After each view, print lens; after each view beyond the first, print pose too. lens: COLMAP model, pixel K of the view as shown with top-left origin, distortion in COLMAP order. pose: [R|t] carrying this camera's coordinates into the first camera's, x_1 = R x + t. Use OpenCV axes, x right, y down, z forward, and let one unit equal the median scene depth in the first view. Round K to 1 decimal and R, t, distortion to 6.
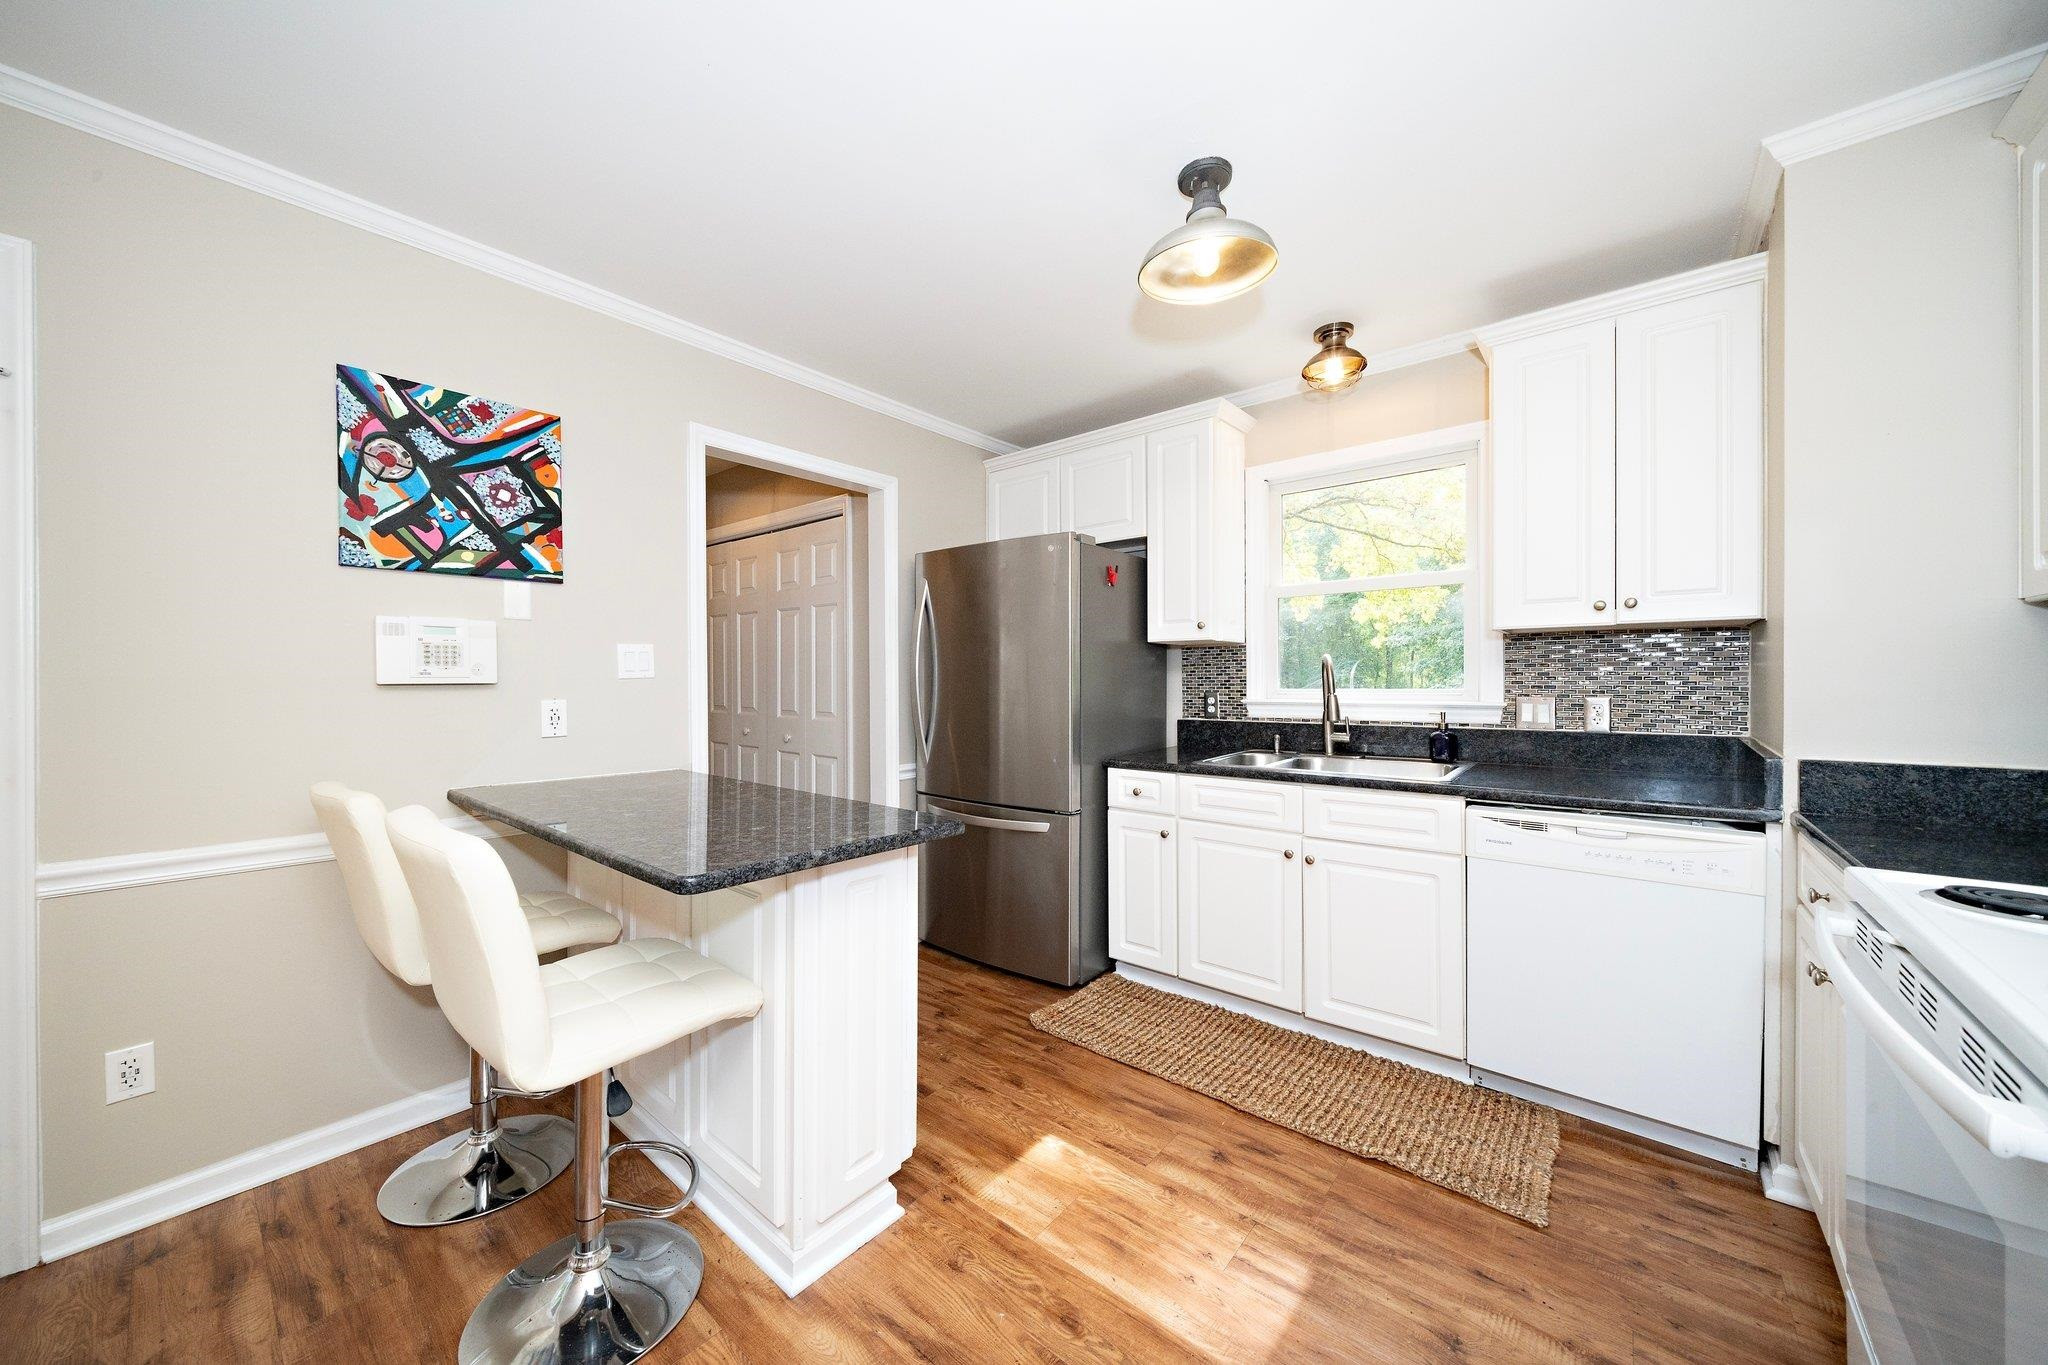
lens RADIAL K [[723.0, 0, 1024.3], [0, 723.0, 682.7], [0, 0, 1]] dist [-0.004625, 0.000532]
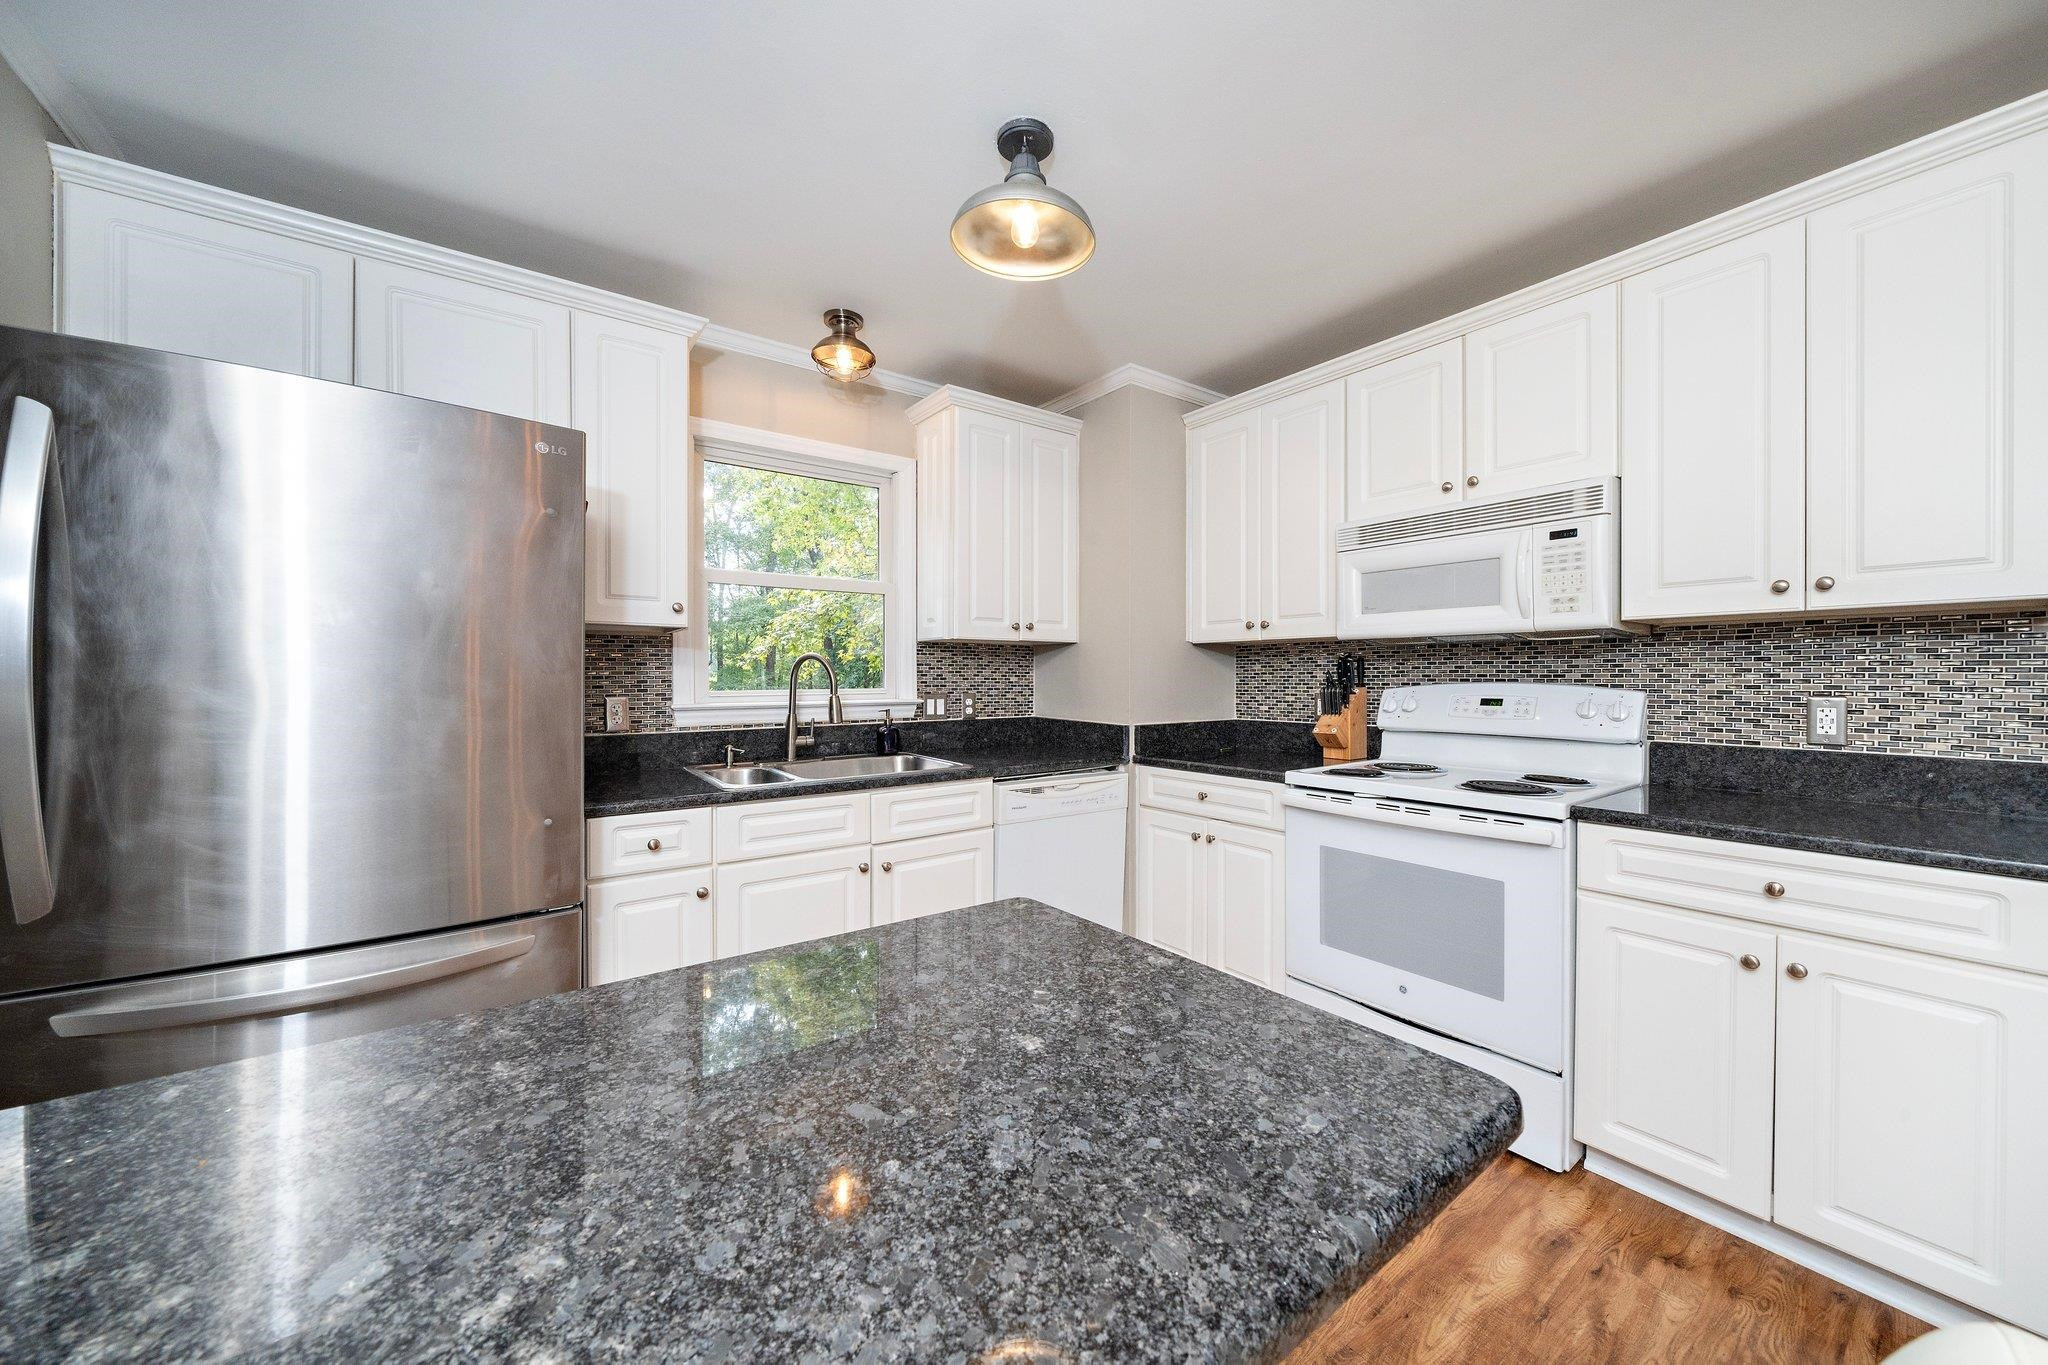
lens RADIAL K [[723.0, 0, 1024.6], [0, 723.0, 684.8], [0, 0, 1]] dist [-0.004625, 0.000532]
pose [[0.233014, -0.002989, 0.972469, -0.547411], [0.003919, 0.999990, 0.002135, 0.002415], [-0.972466, 0.003313, 0.233023, 0.667801]]
